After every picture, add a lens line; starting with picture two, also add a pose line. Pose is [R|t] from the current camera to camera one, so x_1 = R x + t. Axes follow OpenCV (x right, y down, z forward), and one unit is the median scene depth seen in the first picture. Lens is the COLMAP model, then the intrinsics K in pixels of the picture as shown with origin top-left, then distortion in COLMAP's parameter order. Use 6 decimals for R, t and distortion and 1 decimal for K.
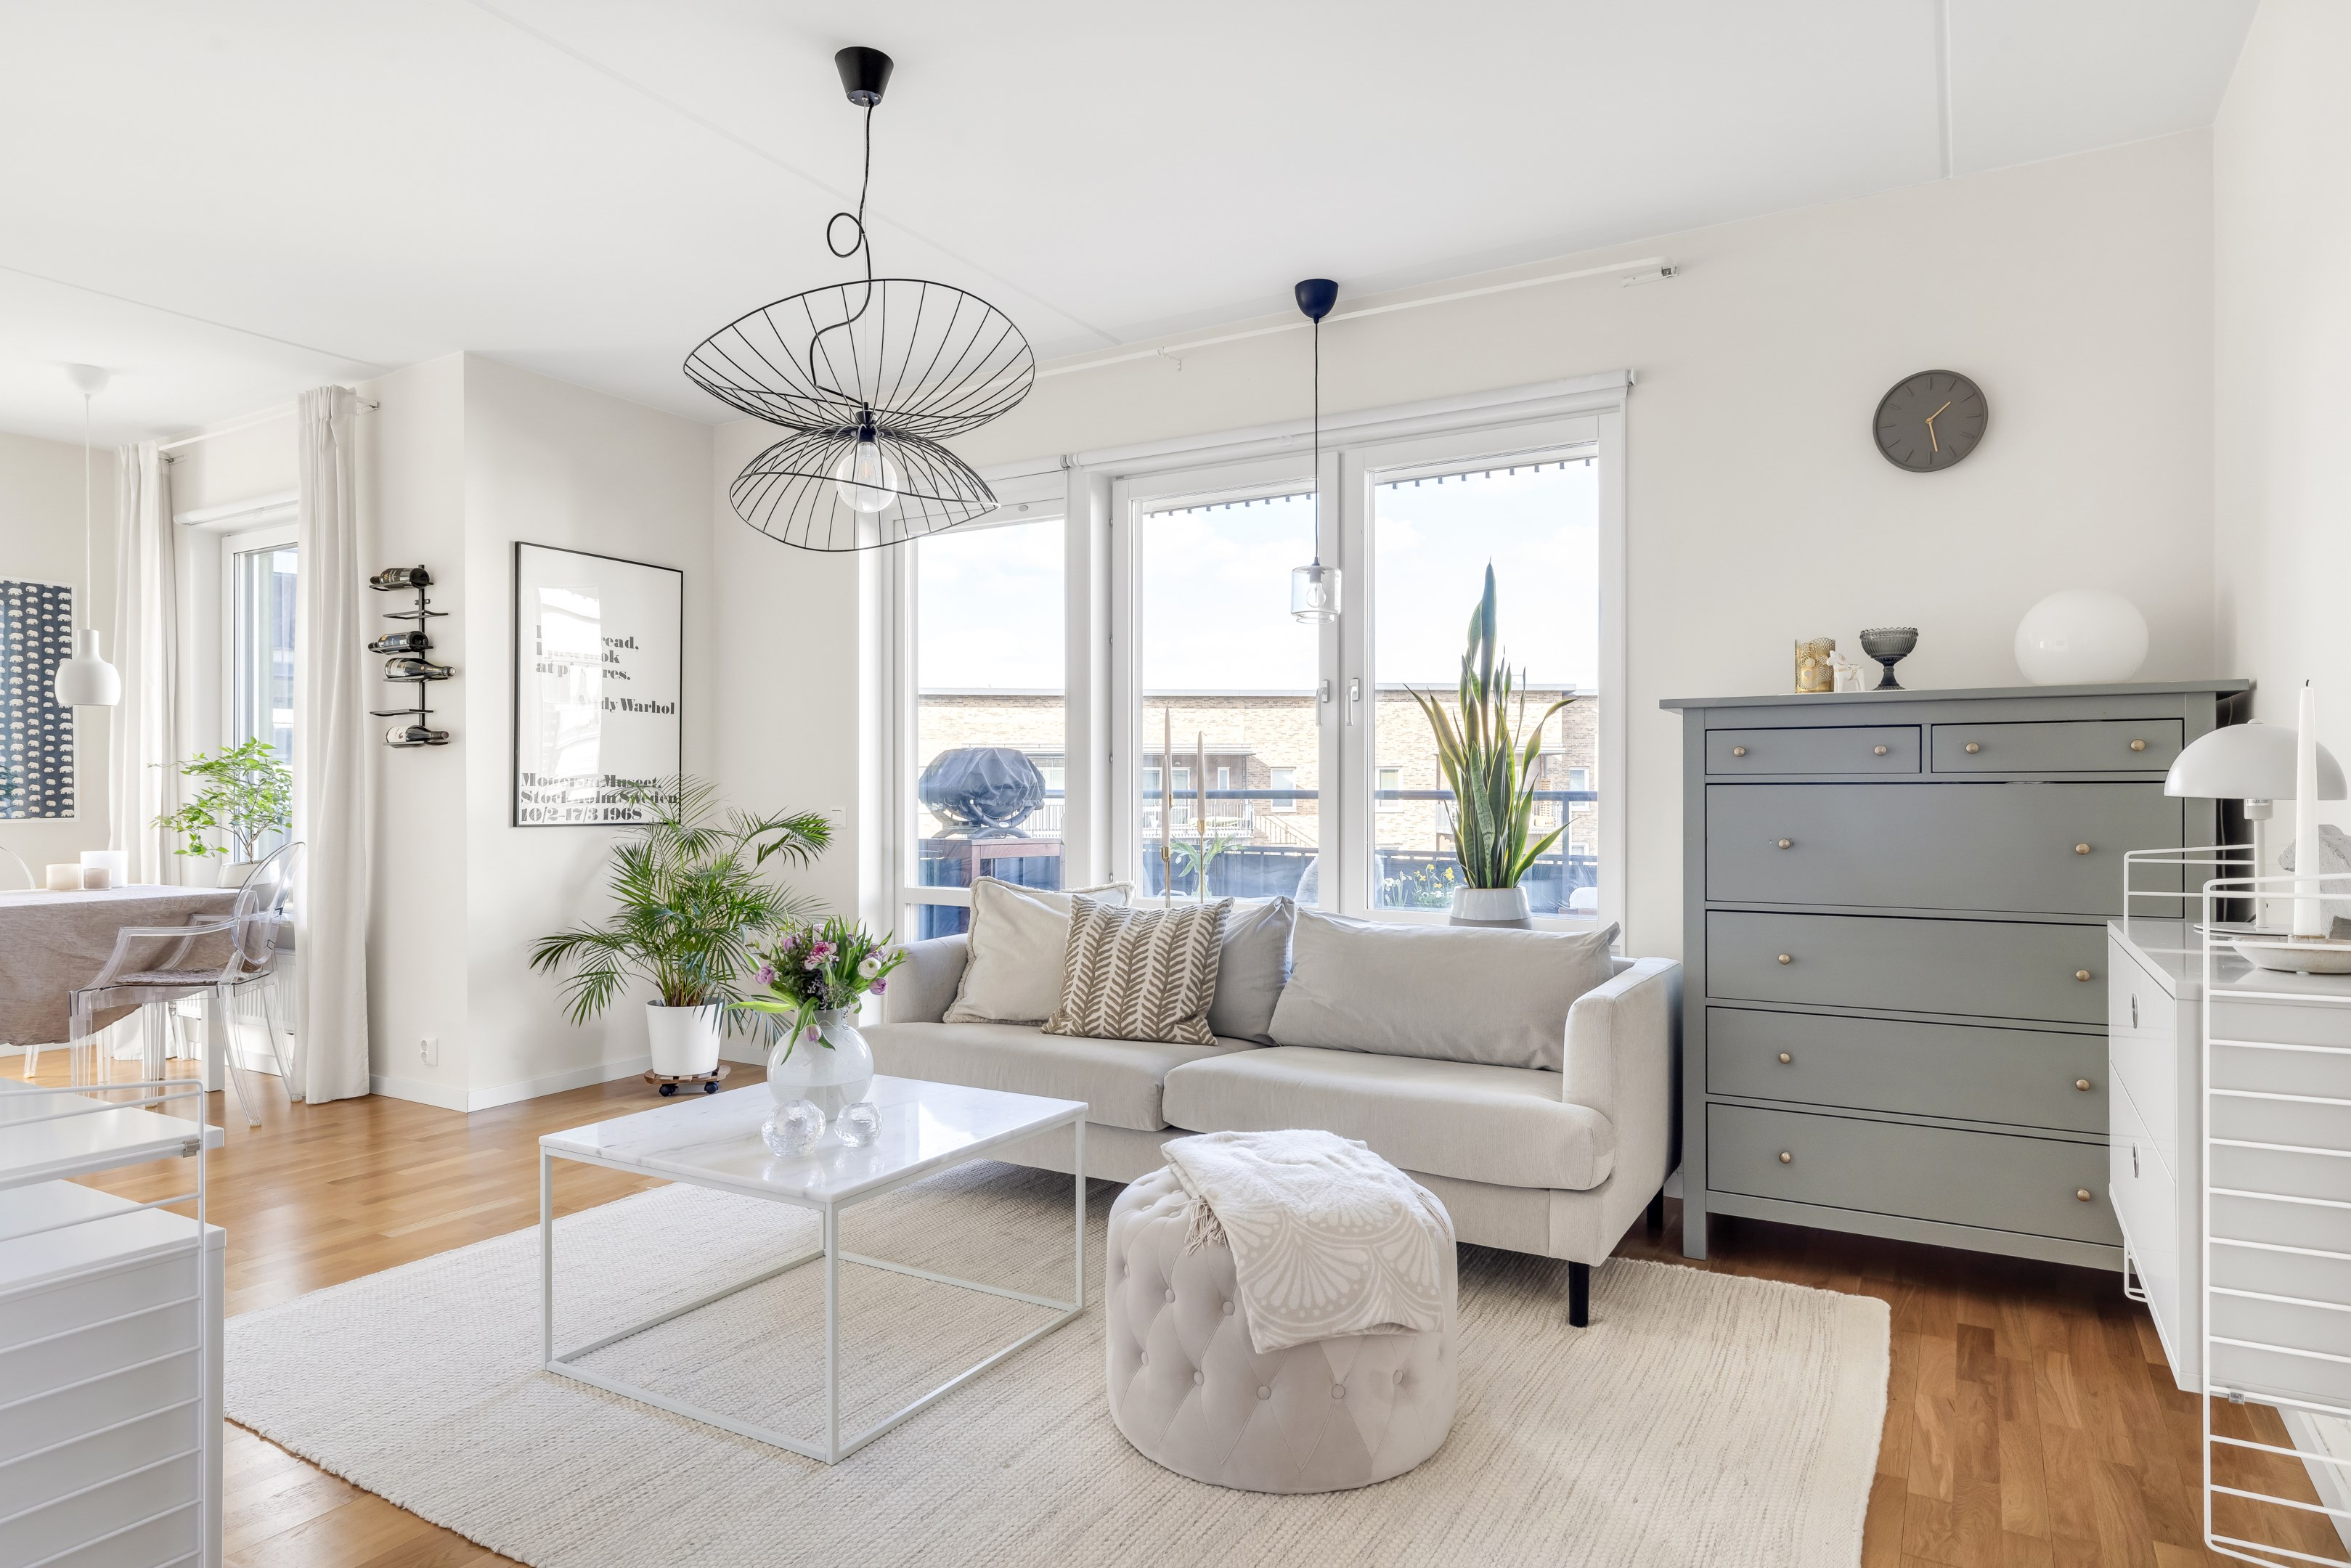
lens RADIAL K [[1334.0, 0, 1193.0], [0, 1334.0, 801.1], [0, 0, 1]] dist [0.002769, -0.000641]
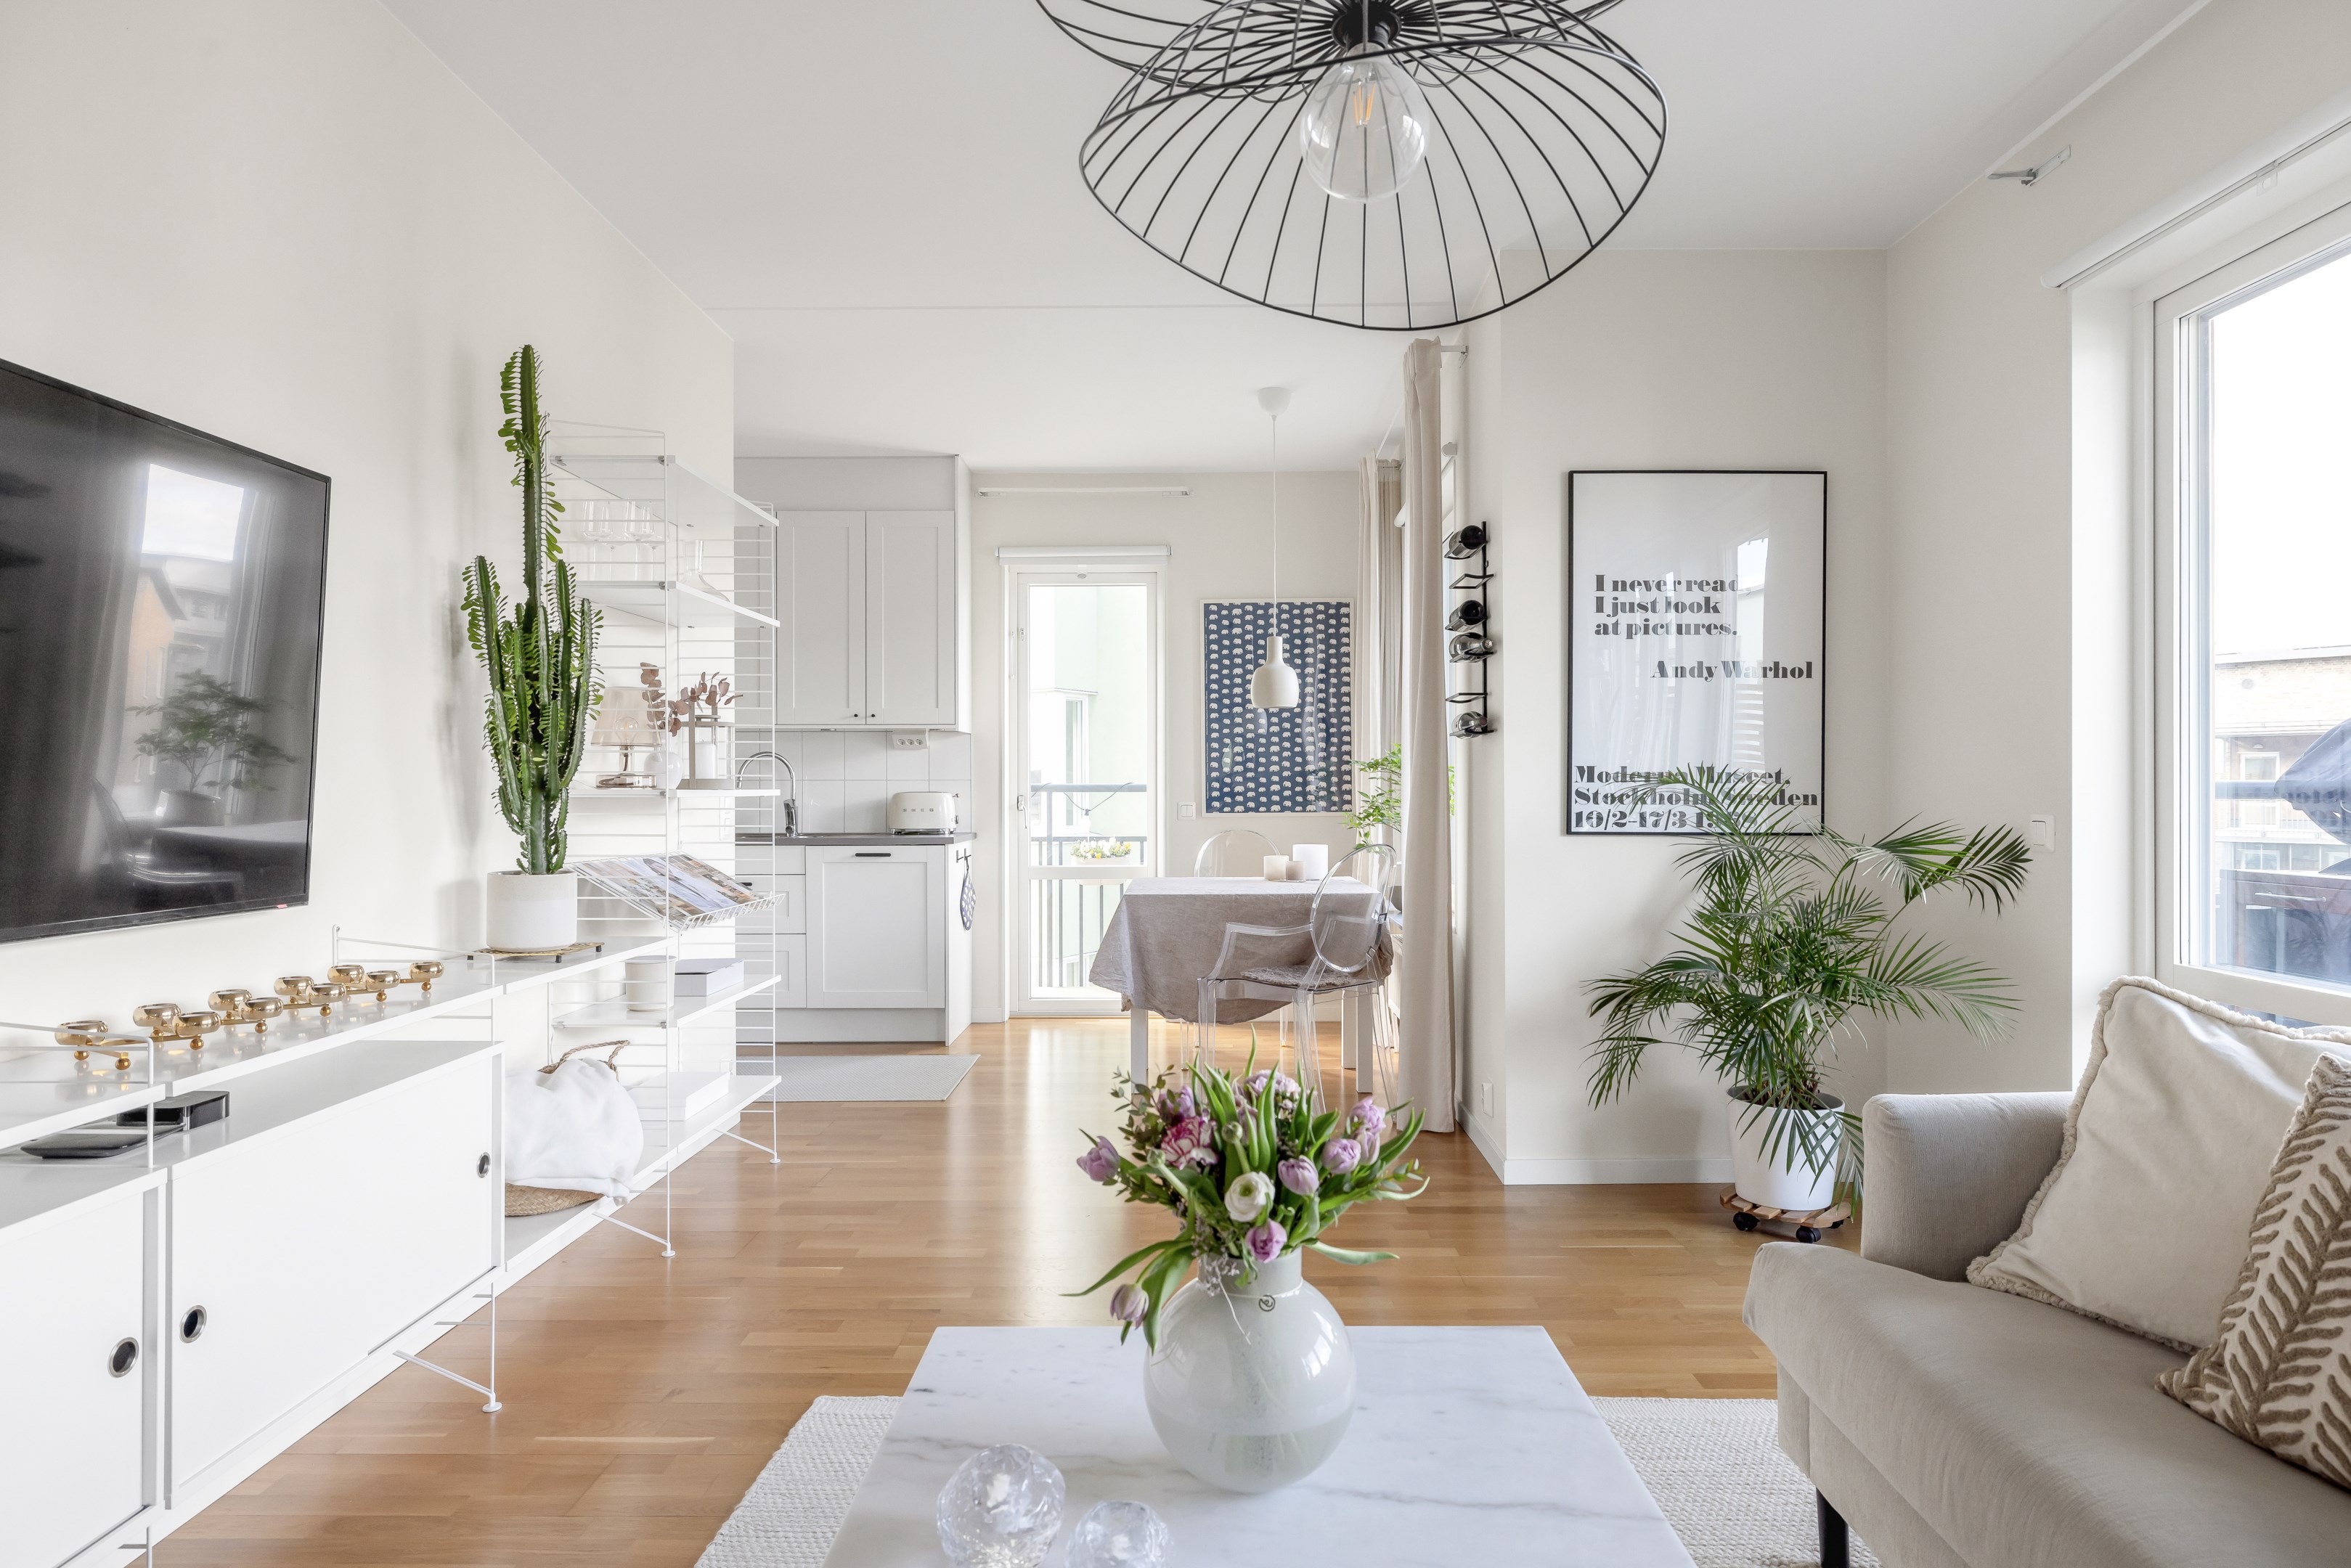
lens RADIAL K [[1354.8, 0, 1200.3], [0, 1354.8, 785.5], [0, 0, 1]] dist [0.003433, -0.001237]
pose [[0.497645, -0.001864, -0.867379, 0.100717], [-0.002760, 0.999989, -0.003732, -0.007733], [0.867376, 0.004251, 0.497635, 0.542219]]
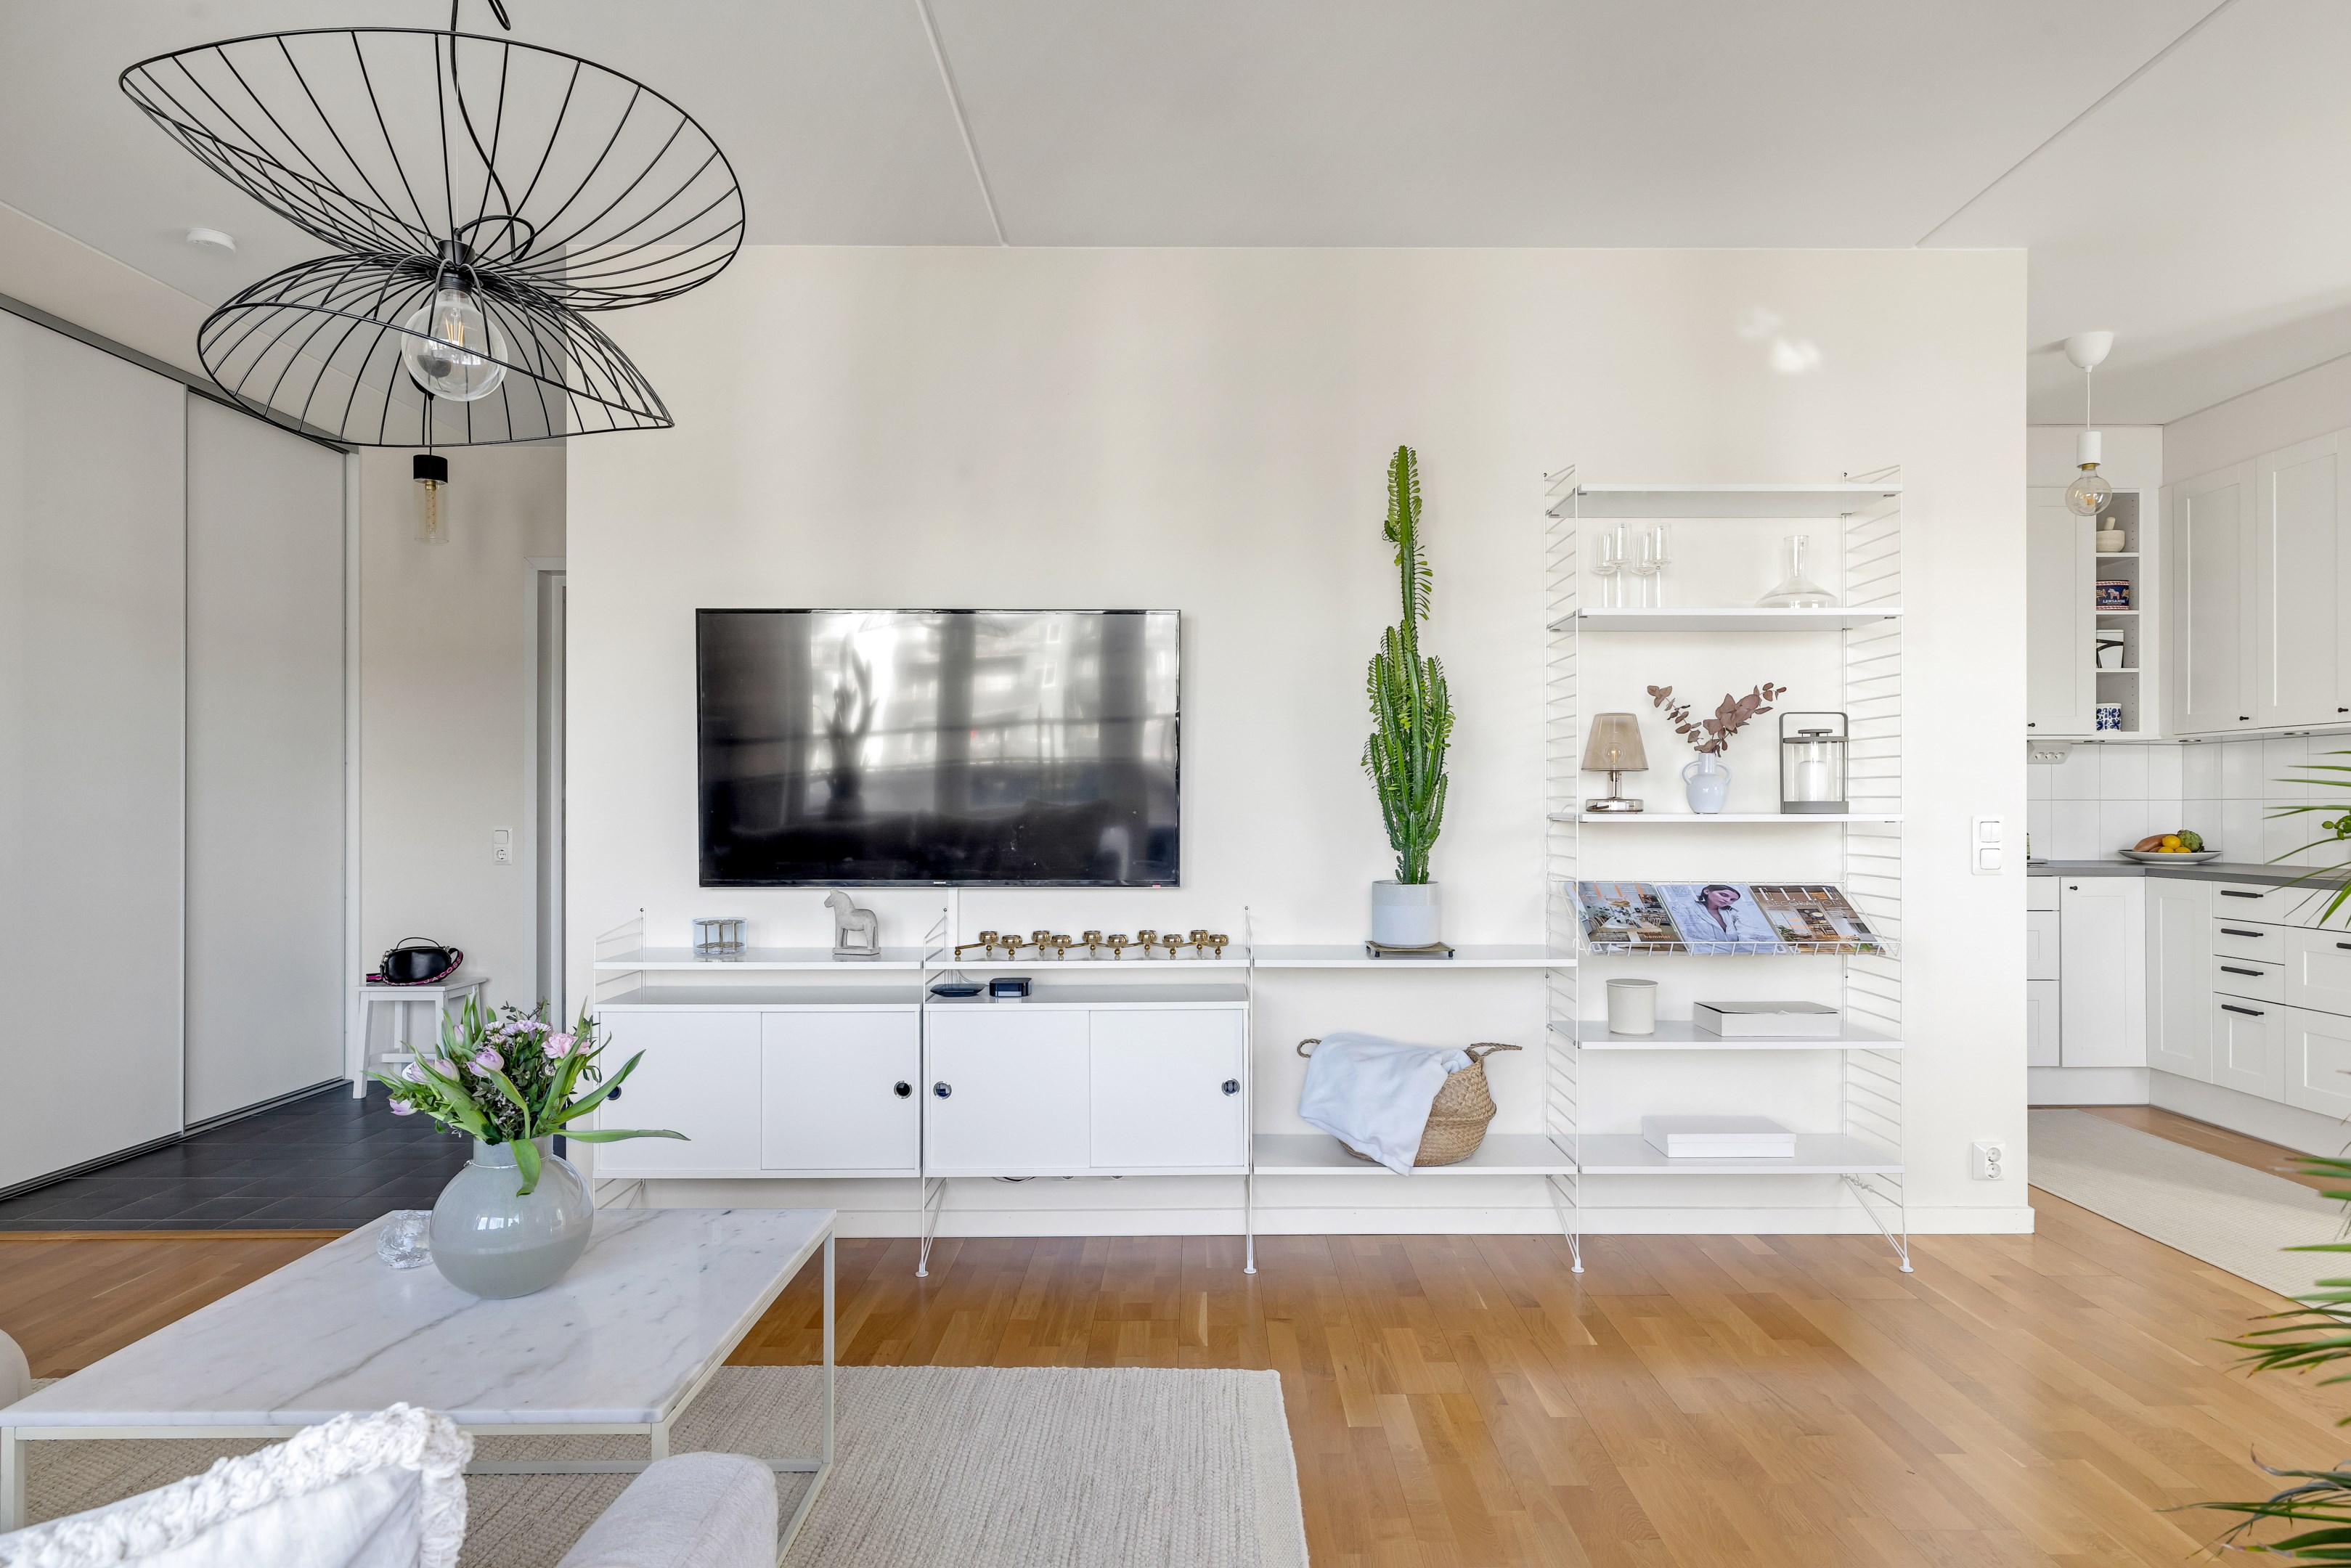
lens RADIAL K [[1334.0, 0, 1193.0], [0, 1334.0, 801.1], [0, 0, 1]] dist [0.002769, -0.000641]
pose [[-0.863798, 0.003959, -0.503823, -0.177052], [-0.002112, 0.999932, 0.011477, -0.026667], [0.503834, 0.010978, -0.863731, 1.331877]]
